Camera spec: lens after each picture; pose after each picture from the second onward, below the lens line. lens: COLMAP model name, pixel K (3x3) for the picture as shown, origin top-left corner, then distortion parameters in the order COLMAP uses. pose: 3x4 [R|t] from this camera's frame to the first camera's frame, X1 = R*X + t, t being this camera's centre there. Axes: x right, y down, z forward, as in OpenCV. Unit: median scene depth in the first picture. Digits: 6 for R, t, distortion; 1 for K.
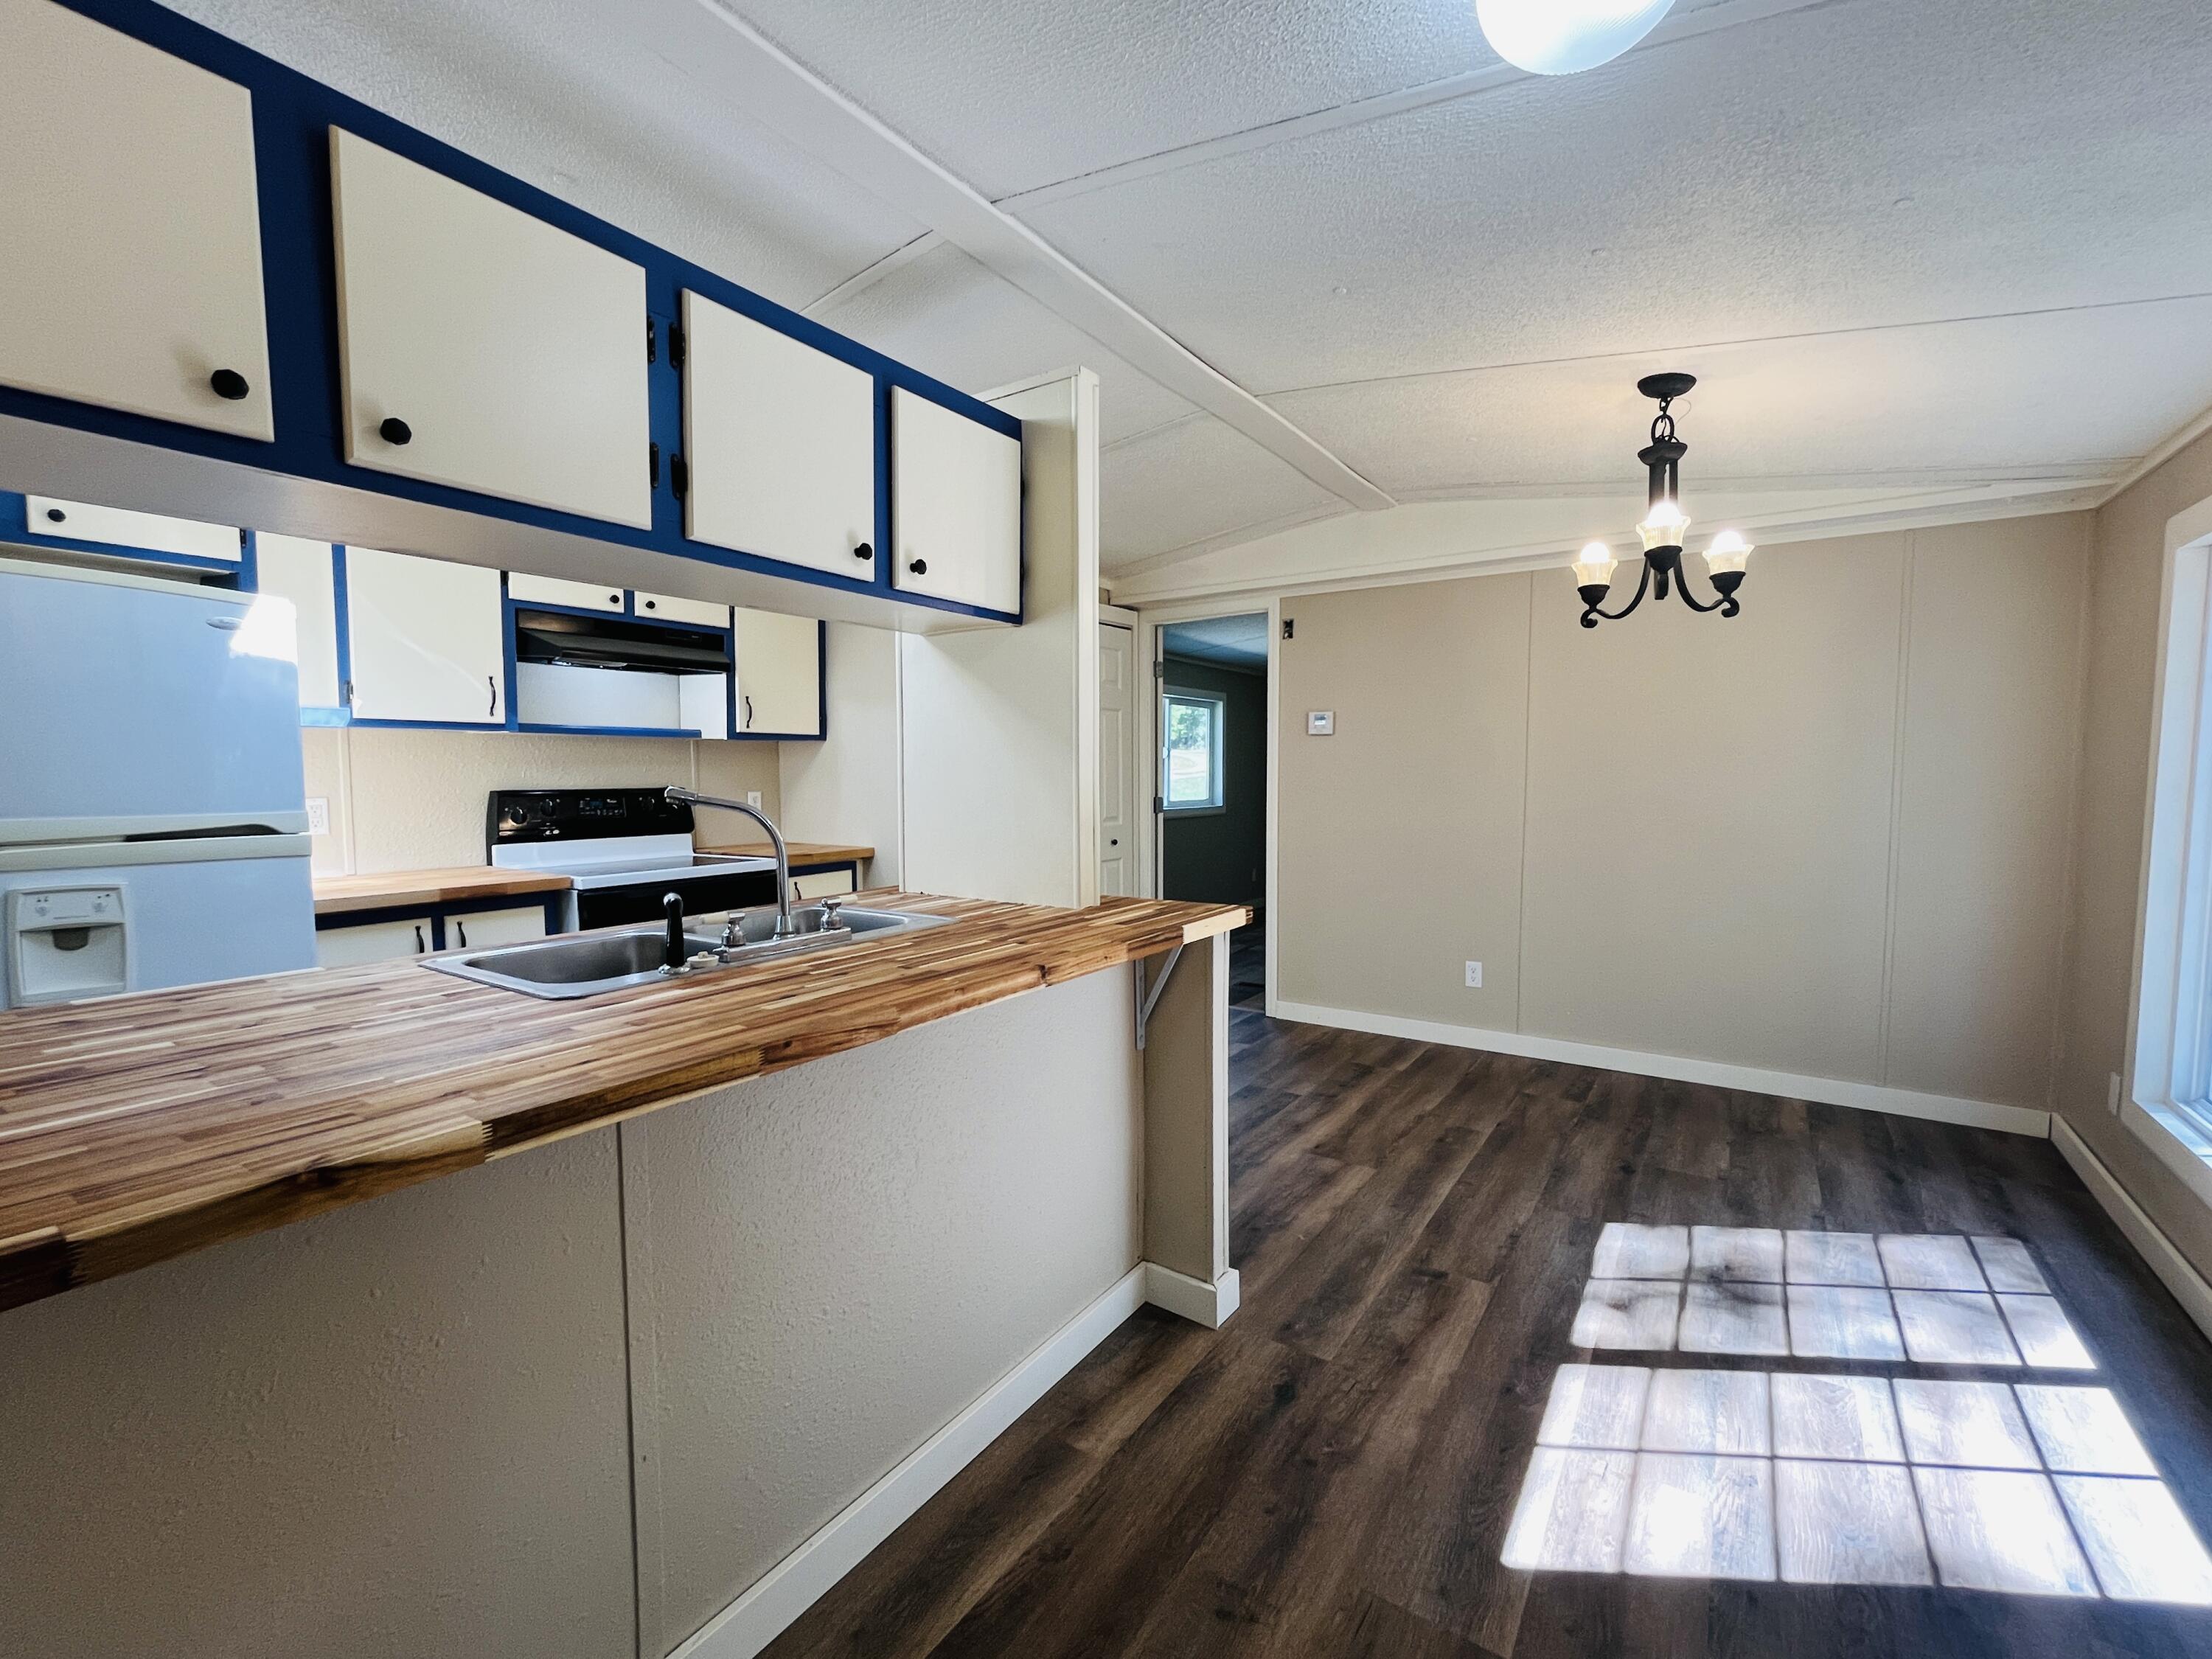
lens RADIAL K [[947.3, 0, 1095.9], [0, 947.3, 833.6], [0, 0, 1]] dist [0.001036, 0.000073]
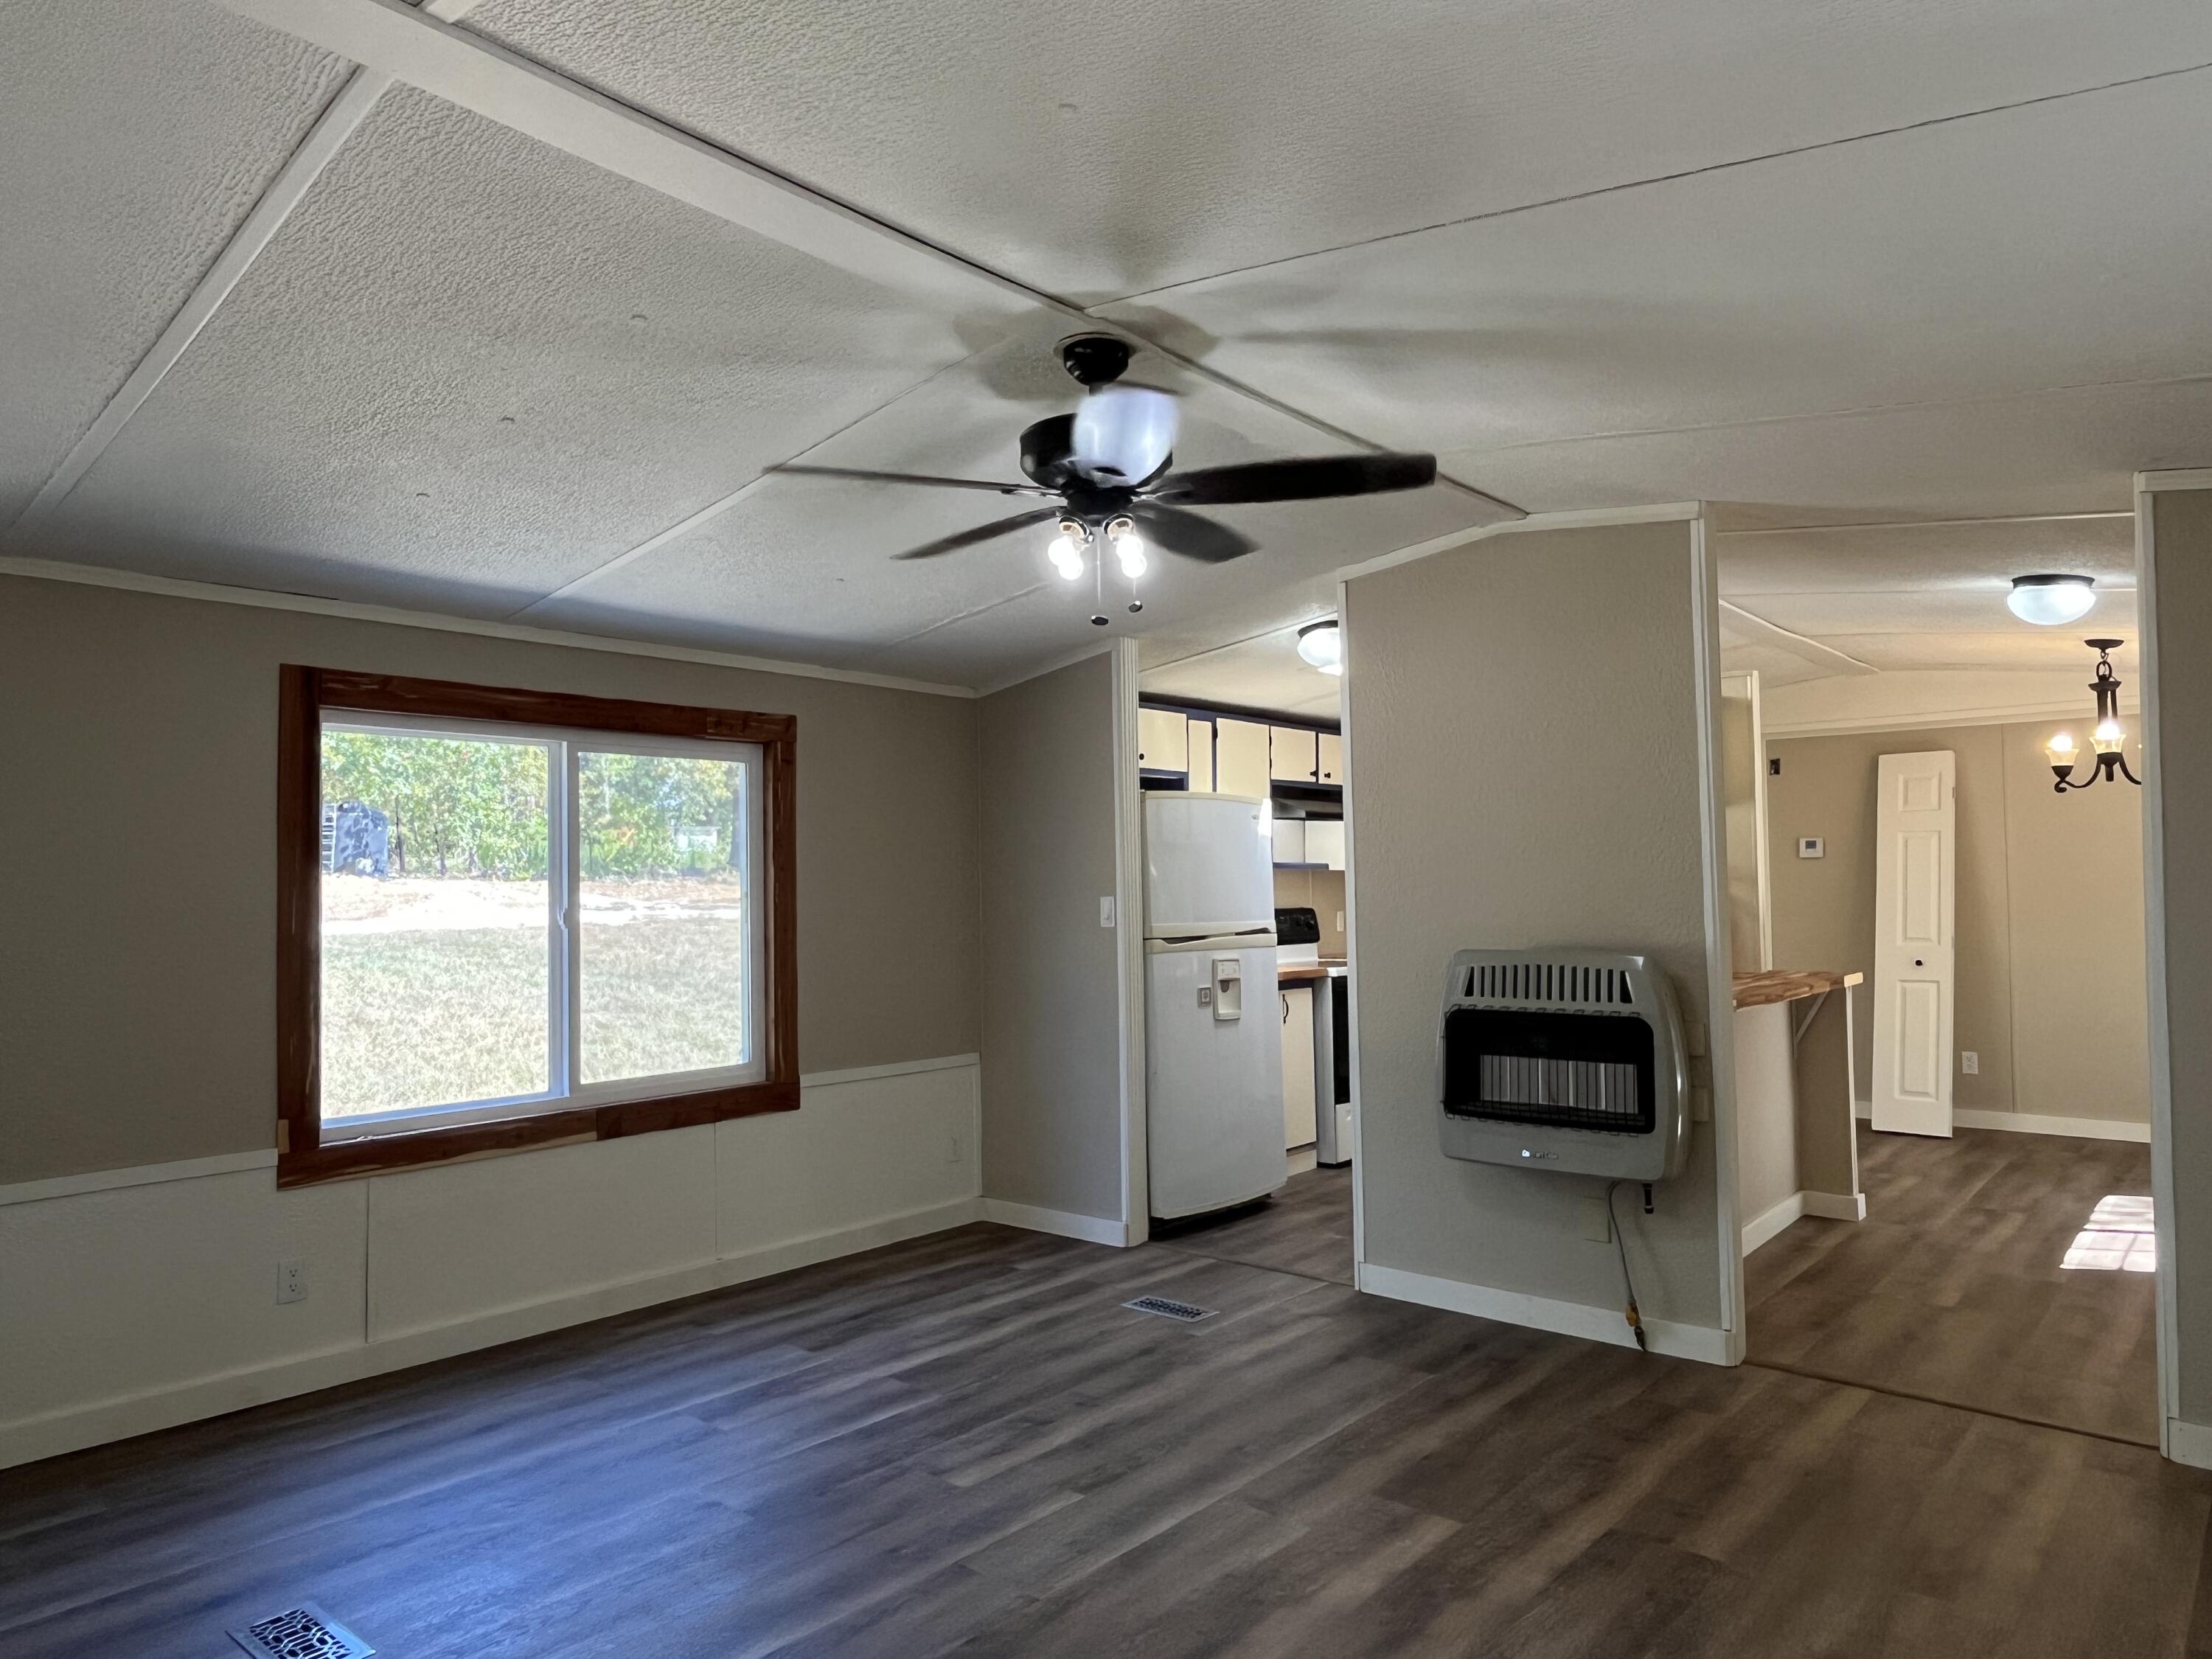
lens RADIAL K [[1391.0, 0, 1091.9], [0, 1391.0, 846.1], [0, 0, 1]] dist [-0.007679, 0.000896]
pose [[0.993187, -0.012681, -0.115842, -0.747392], [0.001296, 0.995202, -0.097832, 0.076230], [0.116527, 0.097015, 0.988438, -1.334059]]
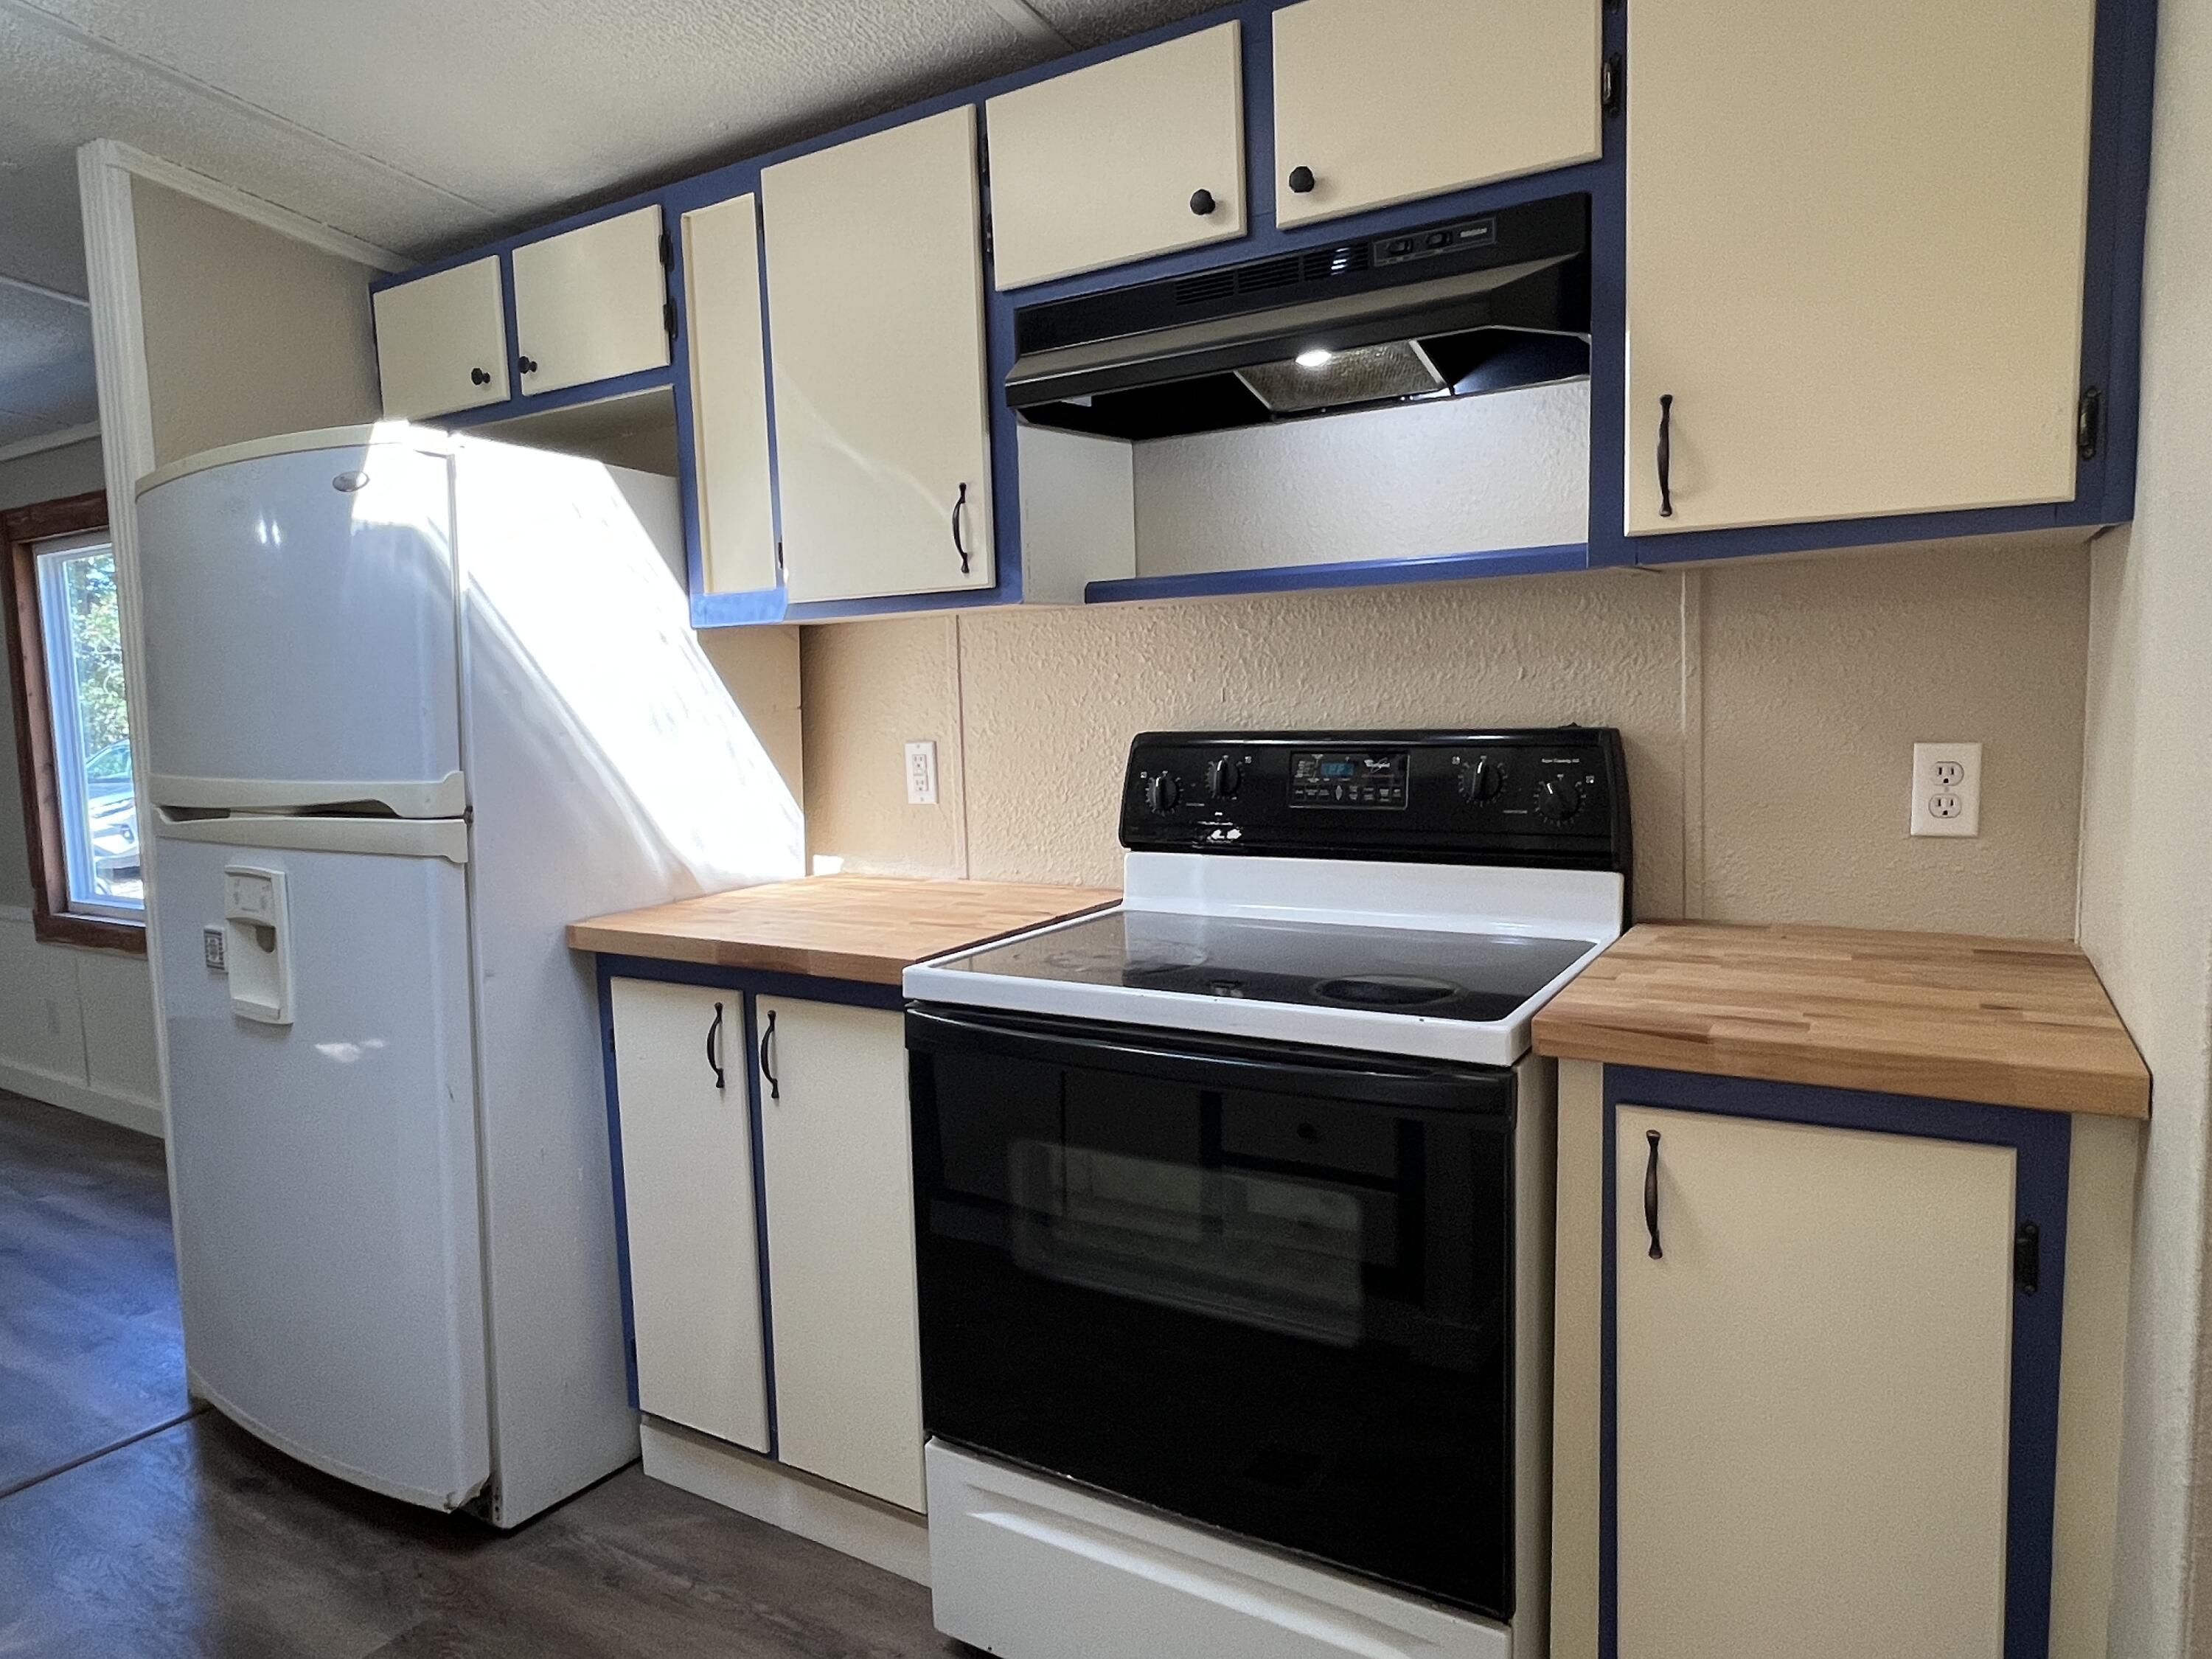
lens RADIAL K [[1343.1, 0, 1106.0], [0, 1343.1, 829.5], [0, 0, 1]] dist [0.001961, 0.001012]
pose [[0.055973, 0.104308, -0.992969, 0.016490], [-0.035355, 0.994111, 0.102435, -0.081123], [0.997806, 0.029373, 0.059331, 1.179780]]
